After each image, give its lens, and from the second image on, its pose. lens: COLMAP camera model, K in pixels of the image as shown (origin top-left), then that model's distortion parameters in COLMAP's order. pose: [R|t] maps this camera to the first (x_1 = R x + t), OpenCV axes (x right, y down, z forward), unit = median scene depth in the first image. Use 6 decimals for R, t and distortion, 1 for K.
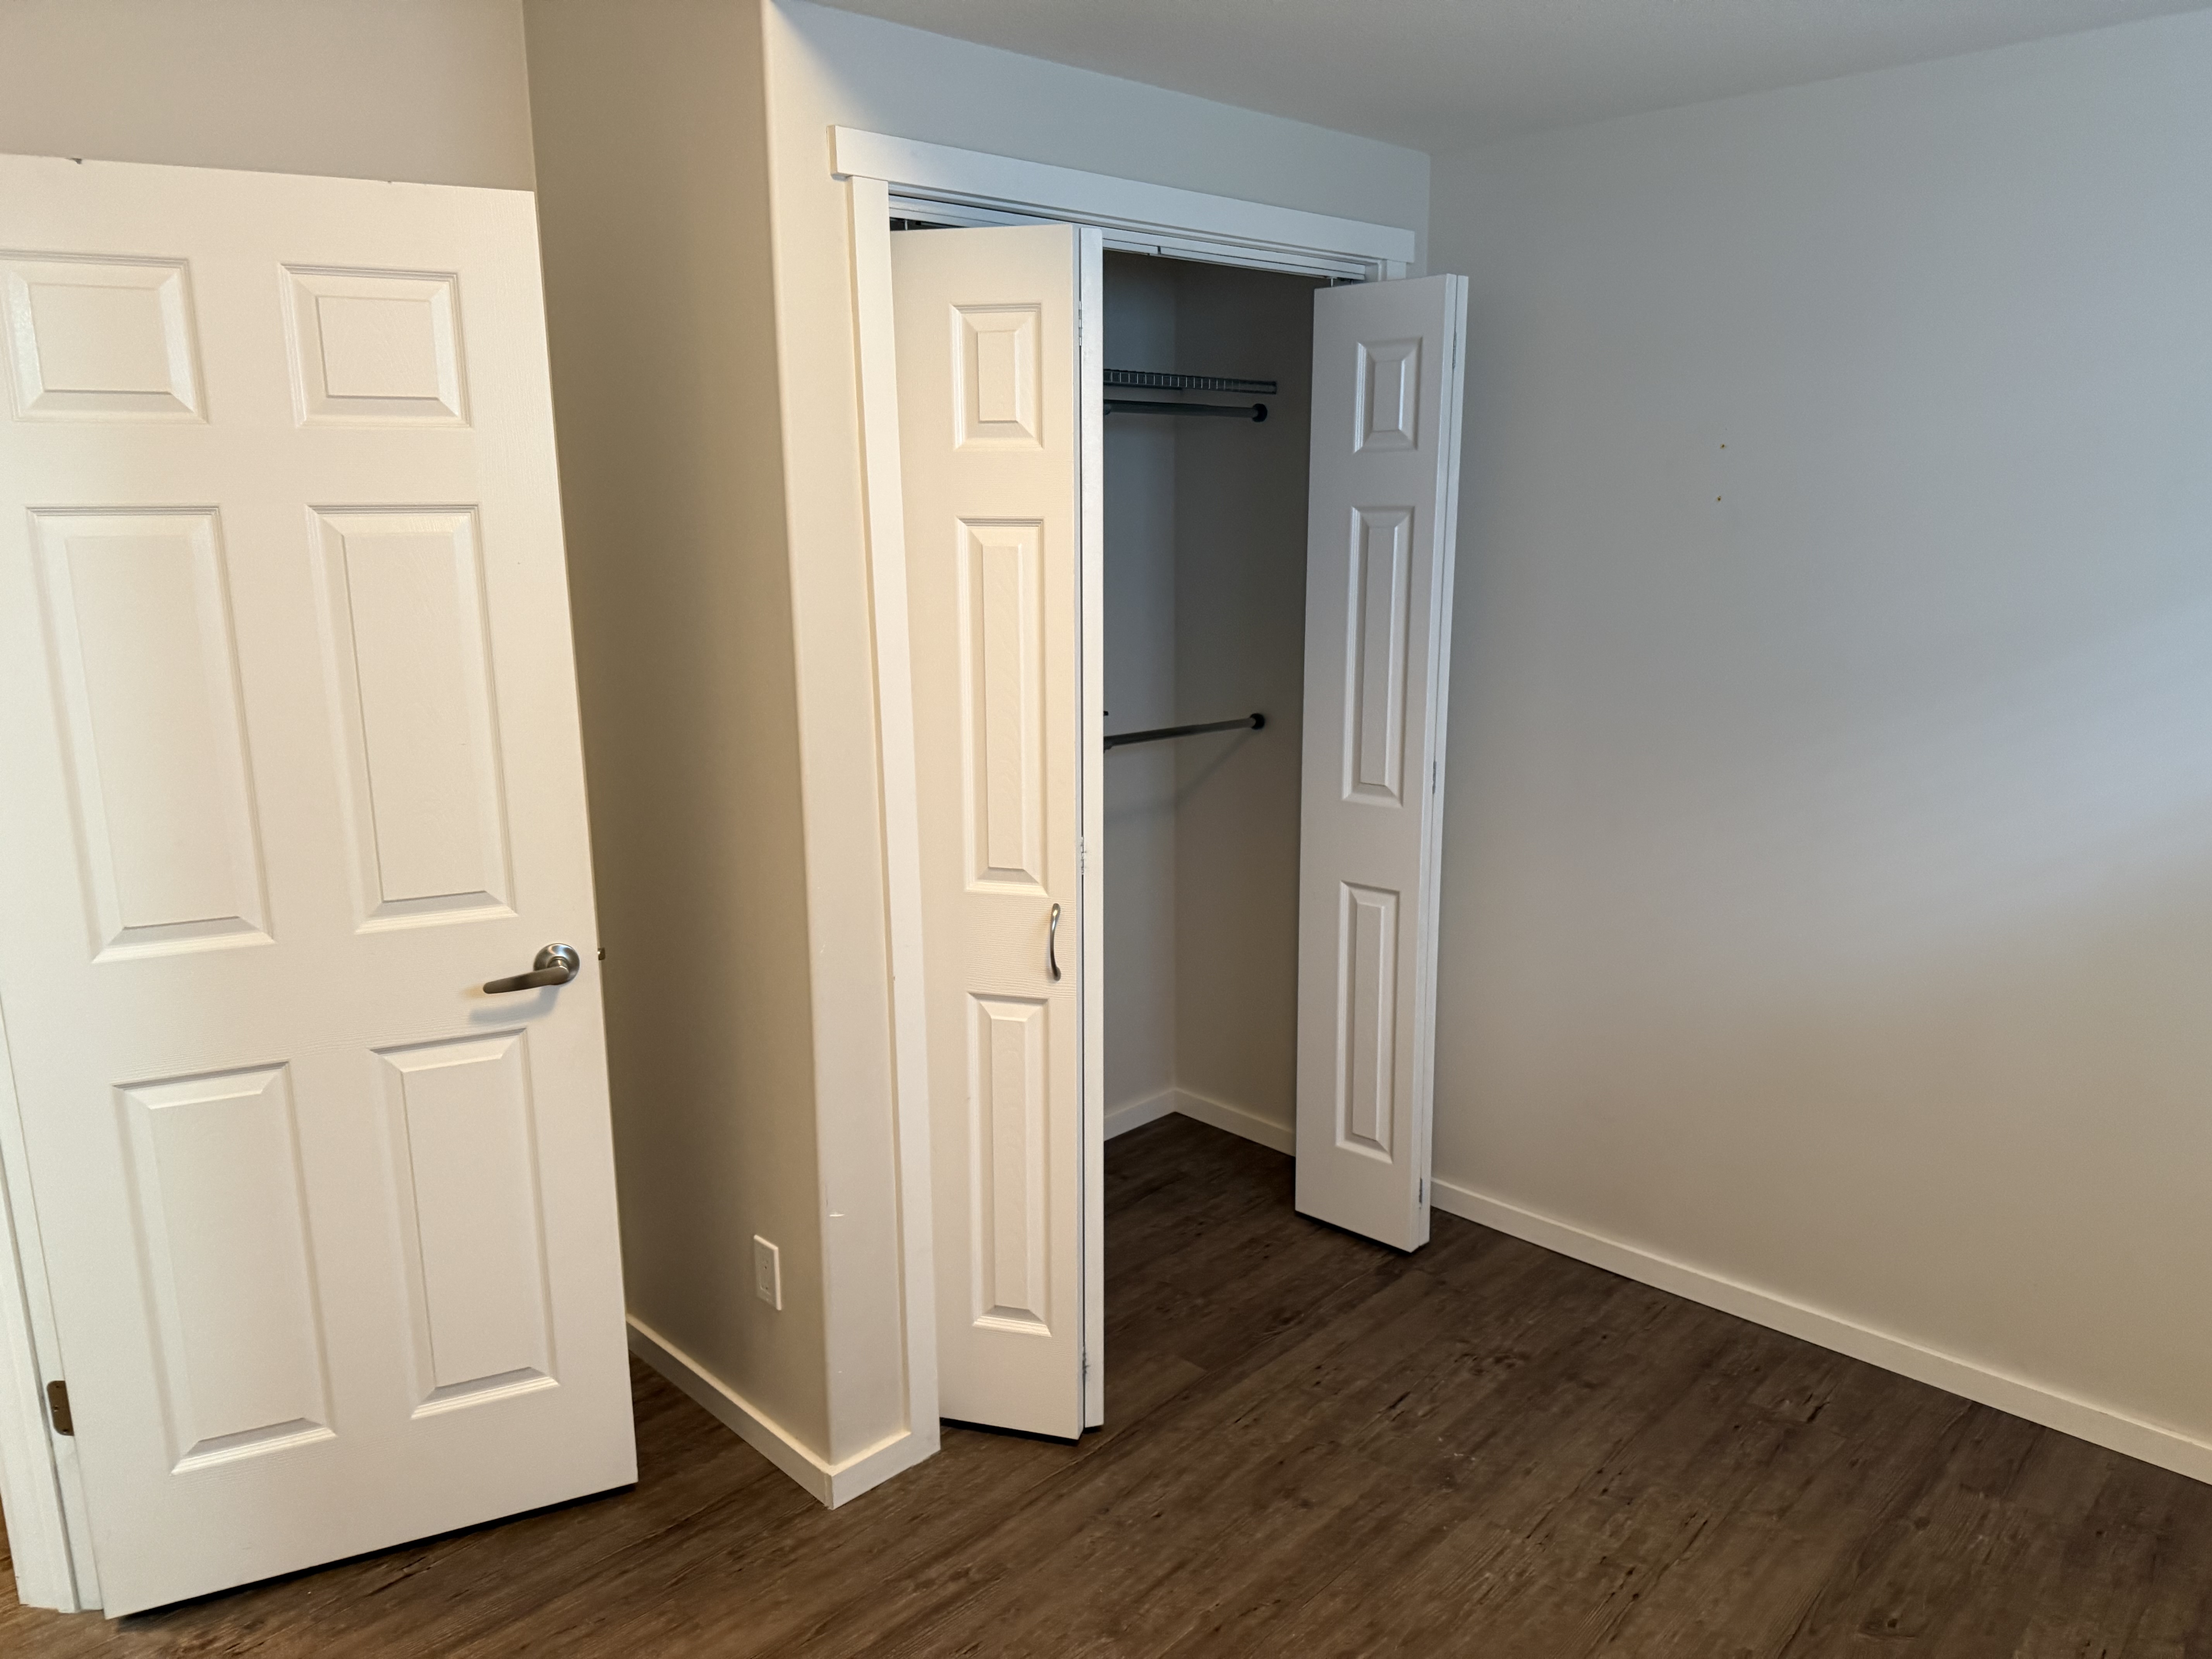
lens RADIAL K [[1549.7, 0, 1109.9], [0, 1549.7, 835.0], [0, 0, 1]] dist [0.049276, -0.058009]
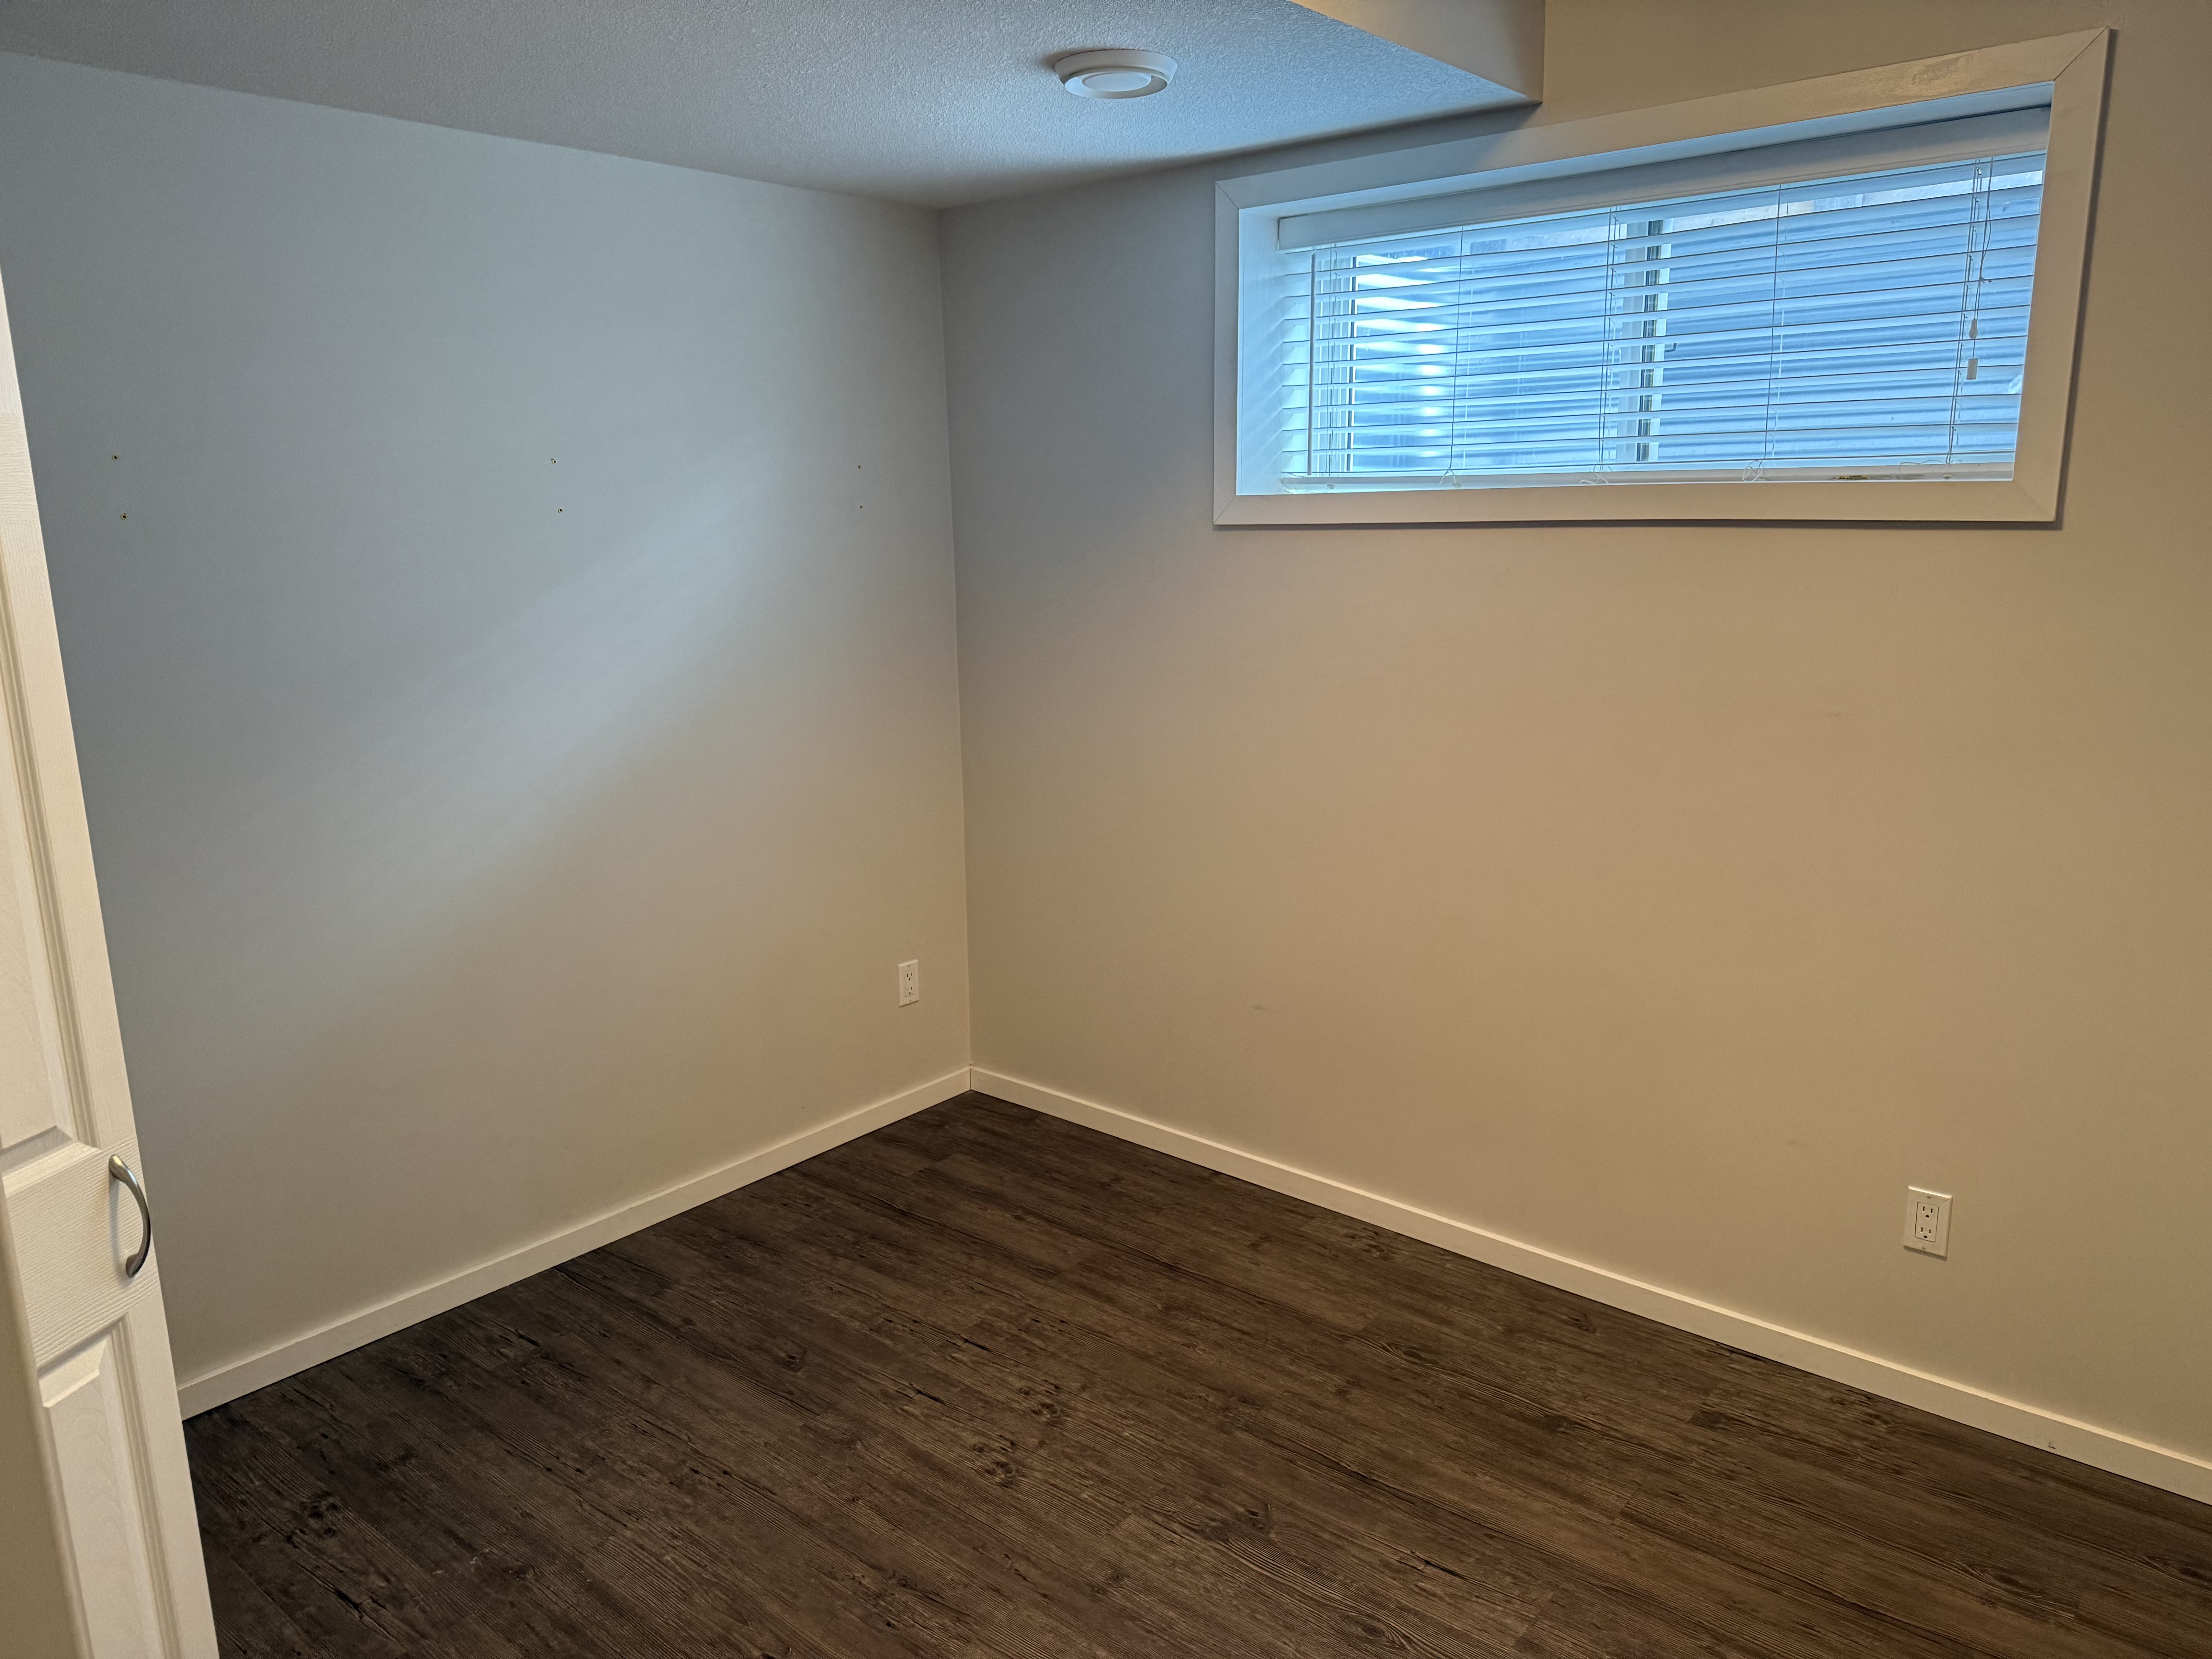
lens RADIAL K [[1549.7, 0, 1110.3], [0, 1549.7, 830.1], [0, 0, 1]] dist [0.049276, -0.058009]
pose [[-0.066143, -0.198557, 0.977855, -0.633252], [0.230863, 0.950364, 0.208591, -0.117141], [-0.970735, 0.239548, -0.017020, 0.576081]]
